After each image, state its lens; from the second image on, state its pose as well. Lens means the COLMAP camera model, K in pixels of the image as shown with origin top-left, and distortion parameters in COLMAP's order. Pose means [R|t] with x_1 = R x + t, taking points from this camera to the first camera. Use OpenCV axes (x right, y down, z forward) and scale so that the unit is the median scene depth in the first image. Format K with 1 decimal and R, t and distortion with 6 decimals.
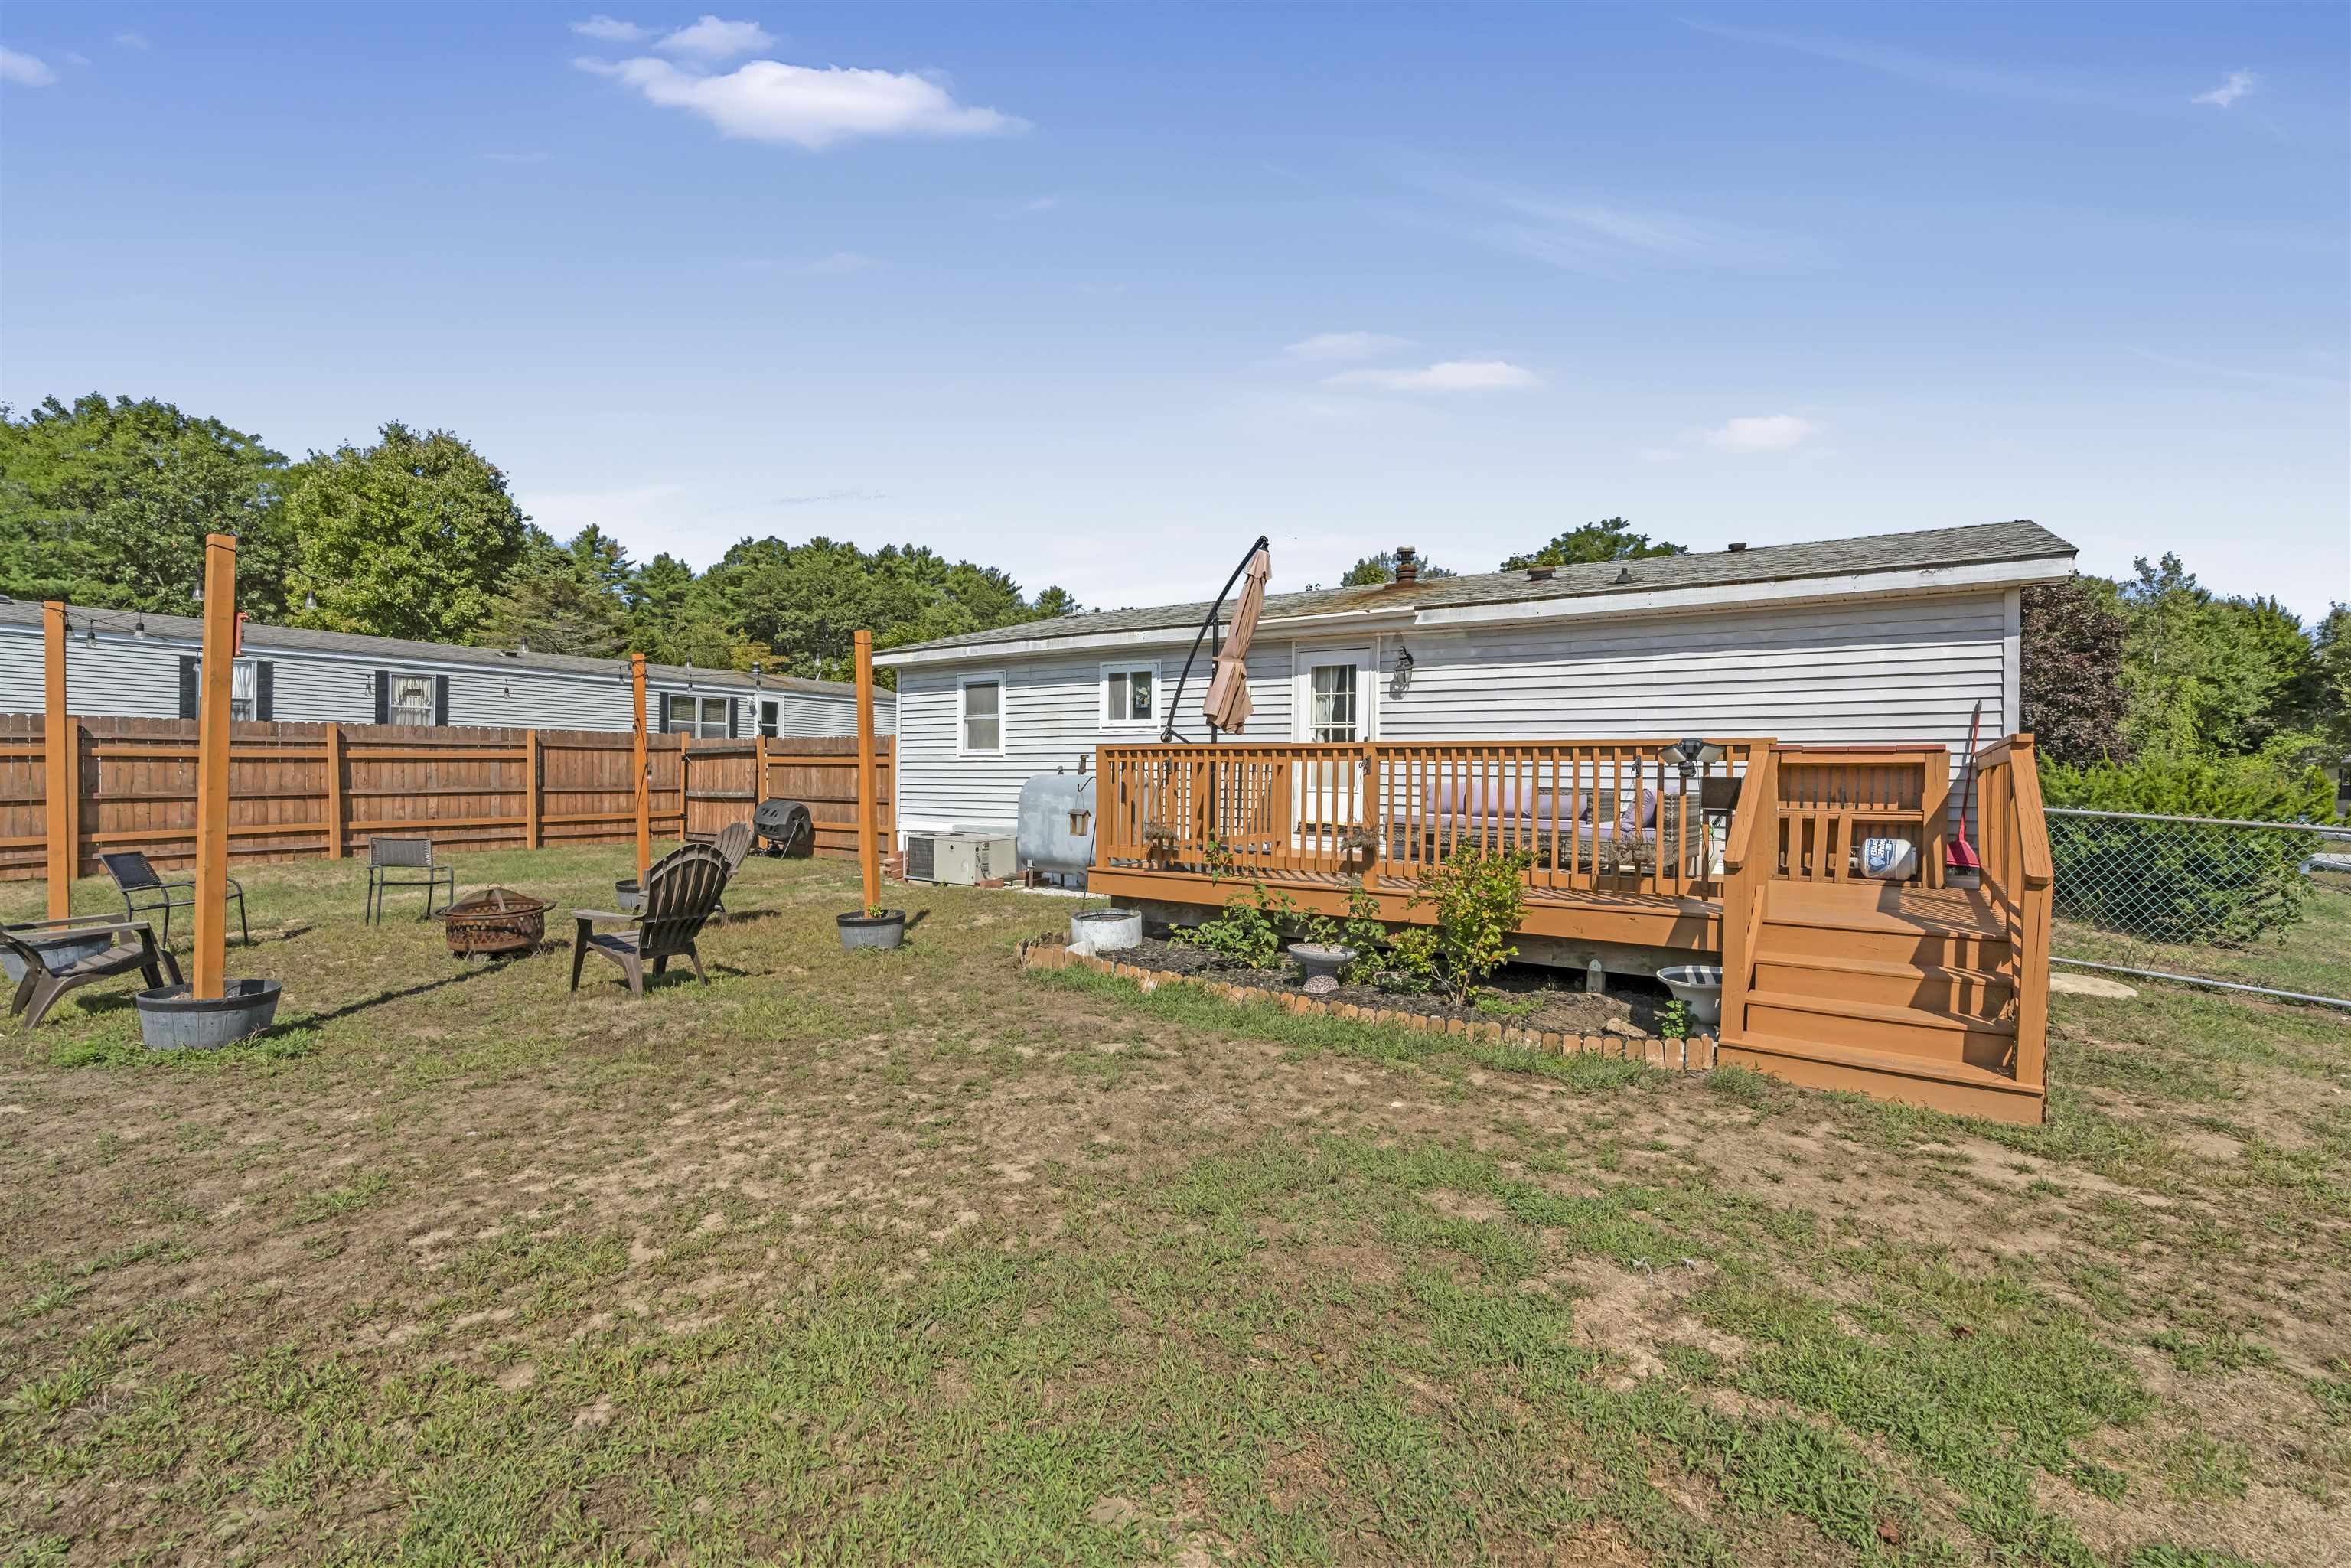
lens RADIAL K [[1067.7, 0, 1195.3], [0, 1067.7, 766.3], [0, 0, 1]] dist [-0.008249, 0.000820]
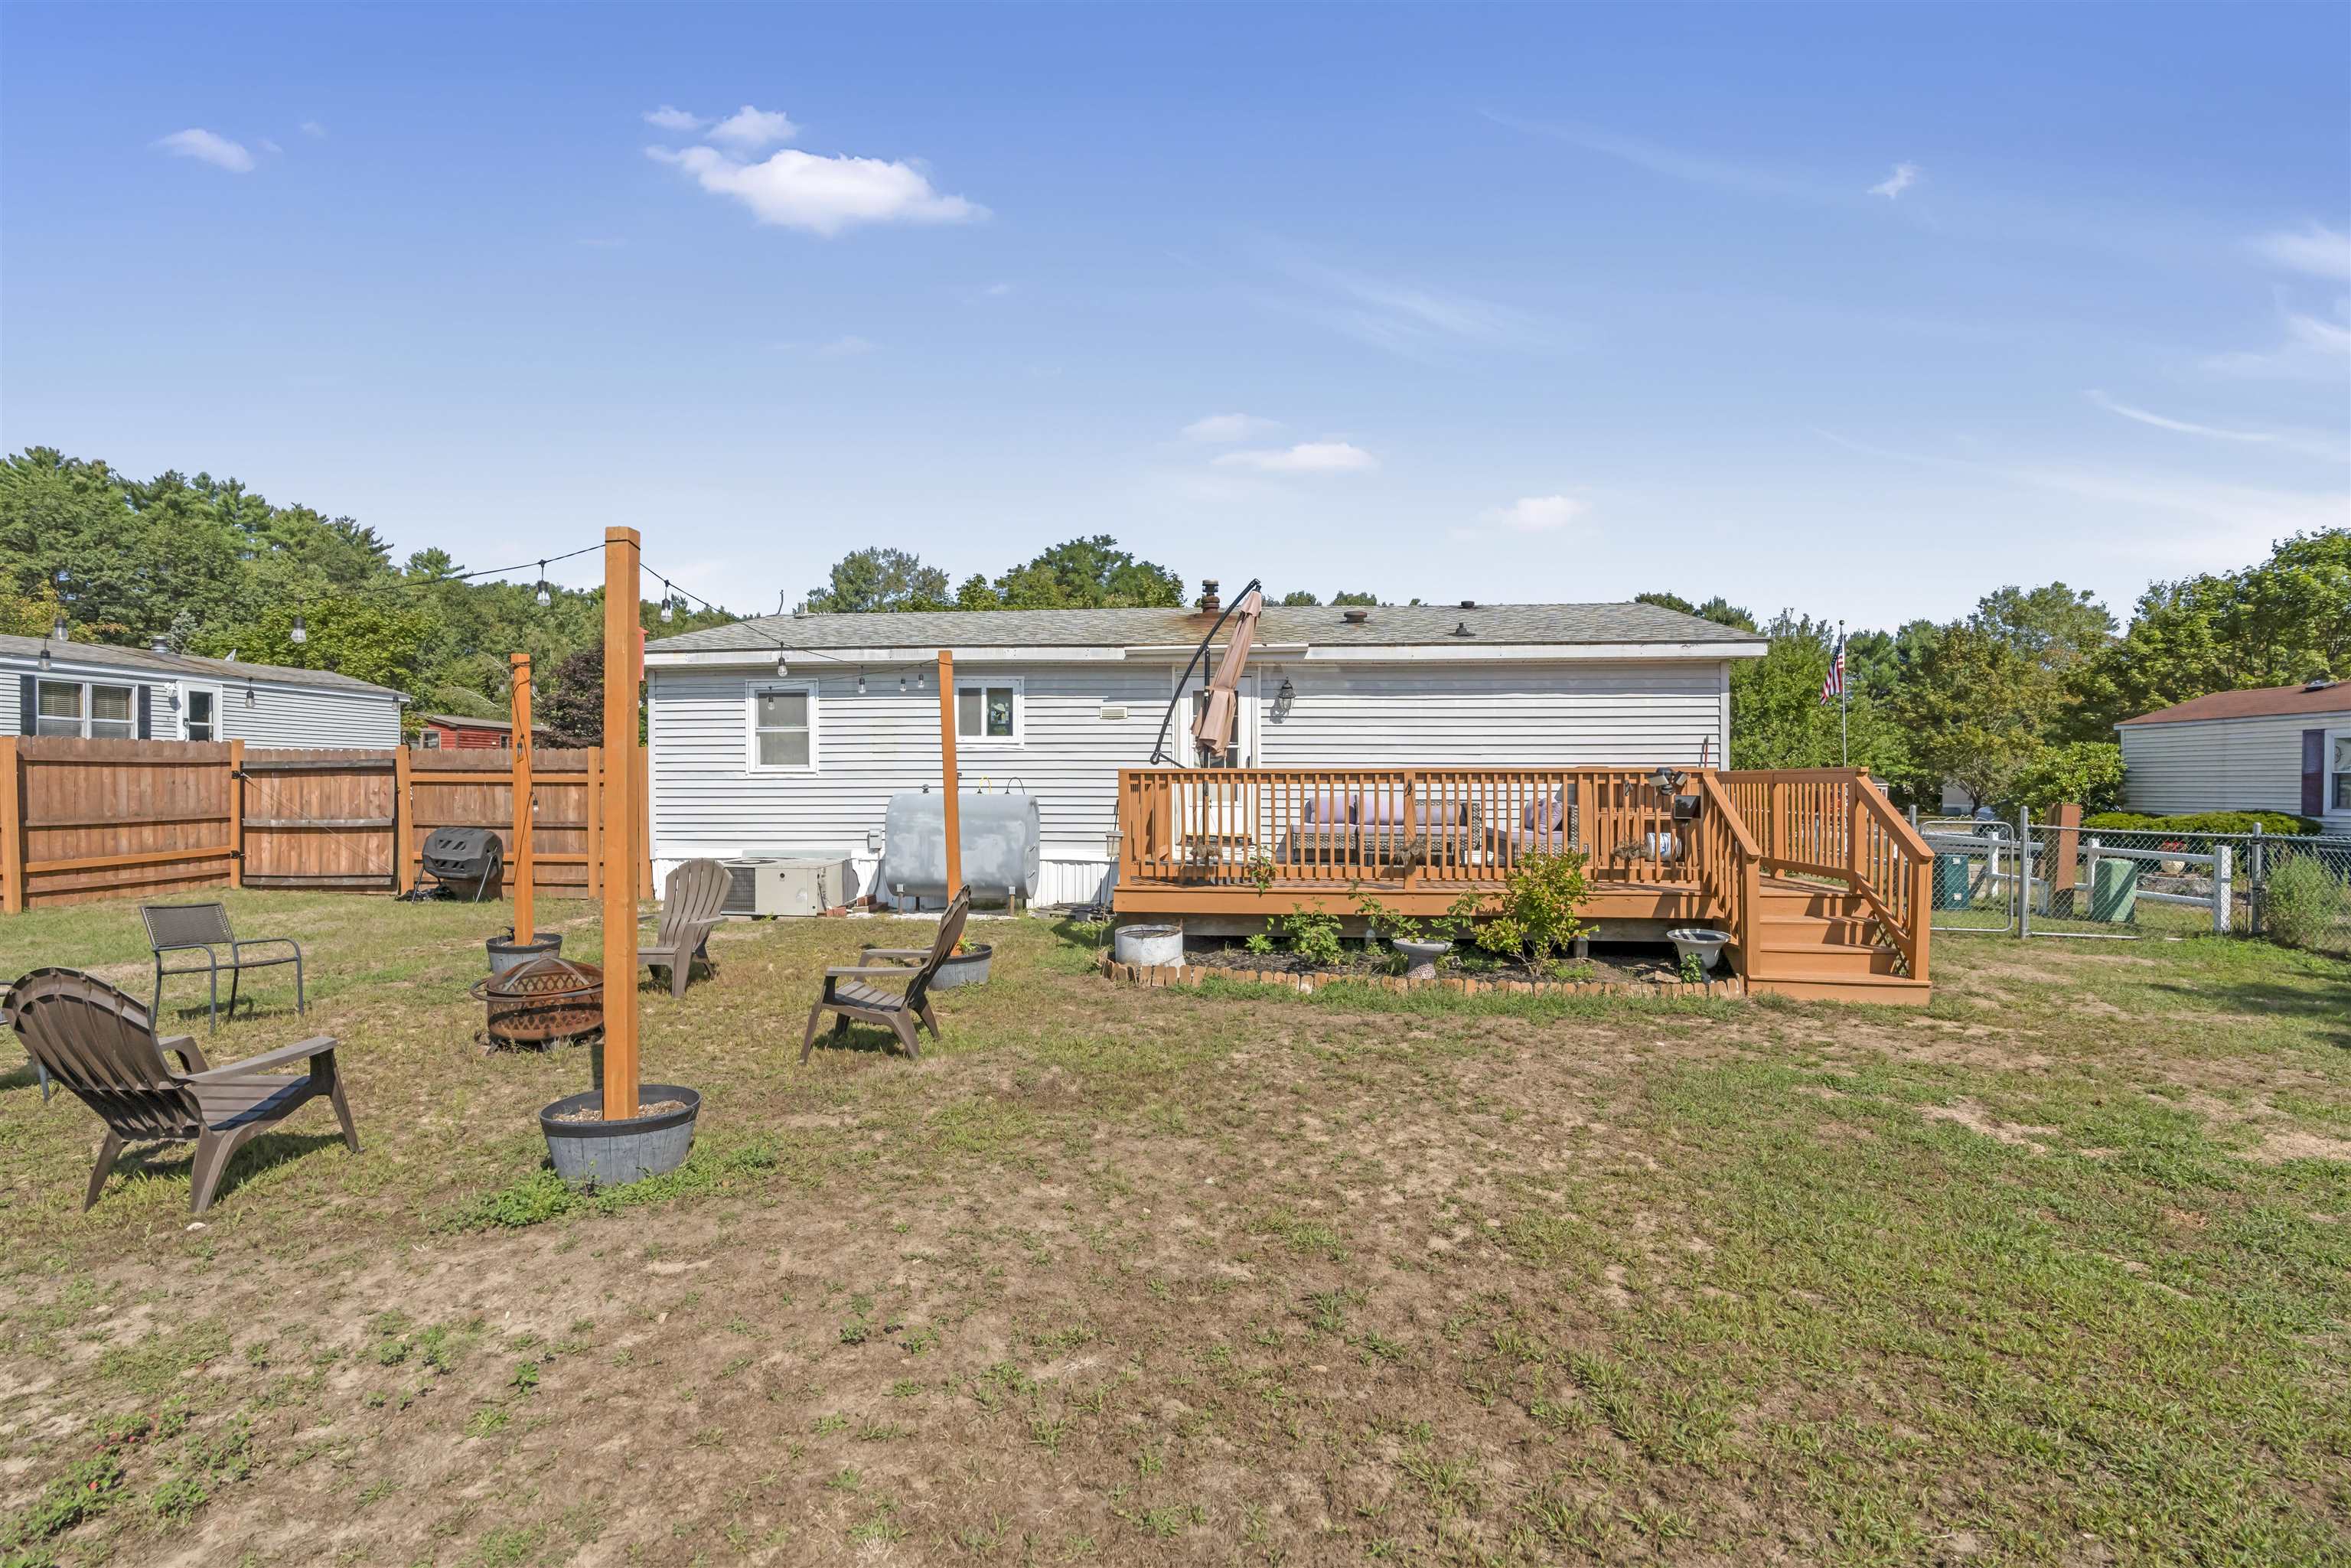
lens RADIAL K [[1094.5, 0, 1190.3], [0, 1094.5, 759.3], [0, 0, 1]] dist [-0.022178, 0.011099]
pose [[0.870138, -0.002265, 0.492803, -0.393057], [0.005034, 0.999978, -0.004292, -0.017056], [-0.492783, 0.006215, 0.870130, 0.032023]]
